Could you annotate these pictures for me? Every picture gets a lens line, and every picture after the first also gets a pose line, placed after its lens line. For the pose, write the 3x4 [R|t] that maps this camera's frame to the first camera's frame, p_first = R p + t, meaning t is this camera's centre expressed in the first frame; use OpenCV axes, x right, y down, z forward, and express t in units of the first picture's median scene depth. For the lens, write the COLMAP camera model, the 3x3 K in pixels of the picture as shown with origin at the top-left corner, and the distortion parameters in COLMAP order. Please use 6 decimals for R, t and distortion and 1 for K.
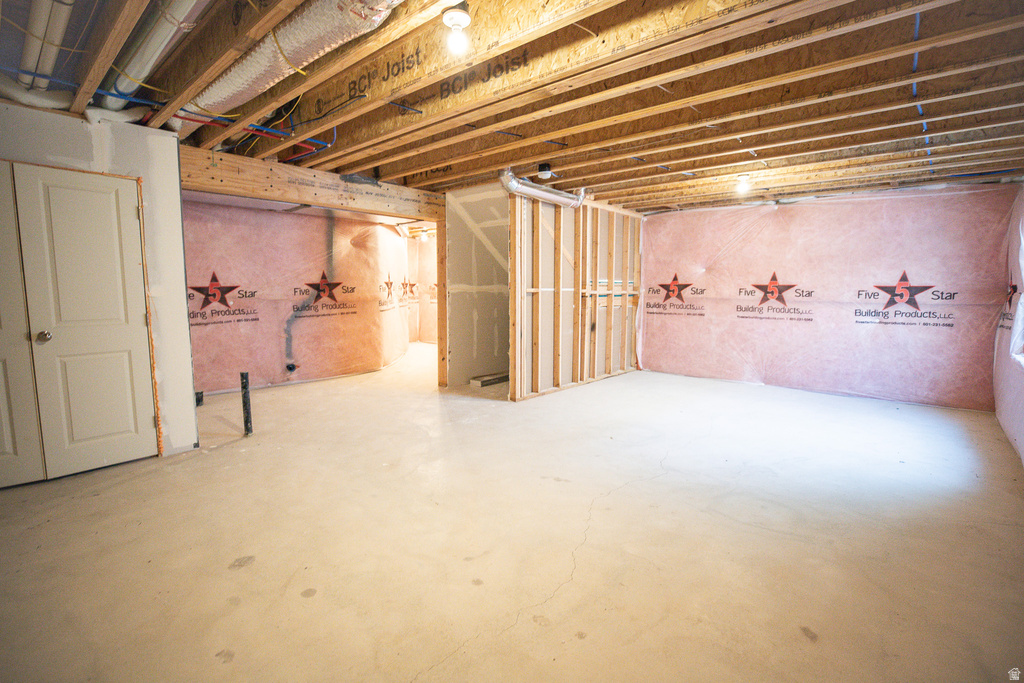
lens RADIAL K [[478.3, 0, 515.4], [0, 478.3, 343.7], [0, 0, 1]] dist [-0.034061, -0.000067]
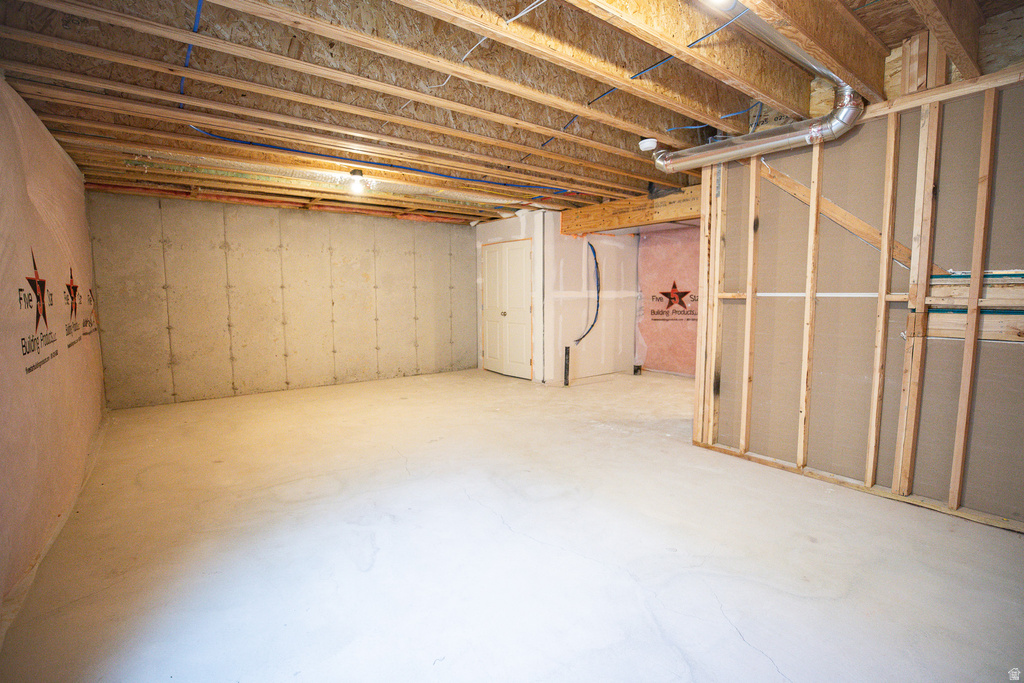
lens RADIAL K [[478.3, 0, 515.4], [0, 478.3, 343.7], [0, 0, 1]] dist [-0.034061, -0.000067]
pose [[-0.197670, 0.098741, -0.975283, 0.778713], [-0.108111, 0.986649, 0.121803, -0.095841], [0.974289, 0.129515, -0.184355, 0.859962]]
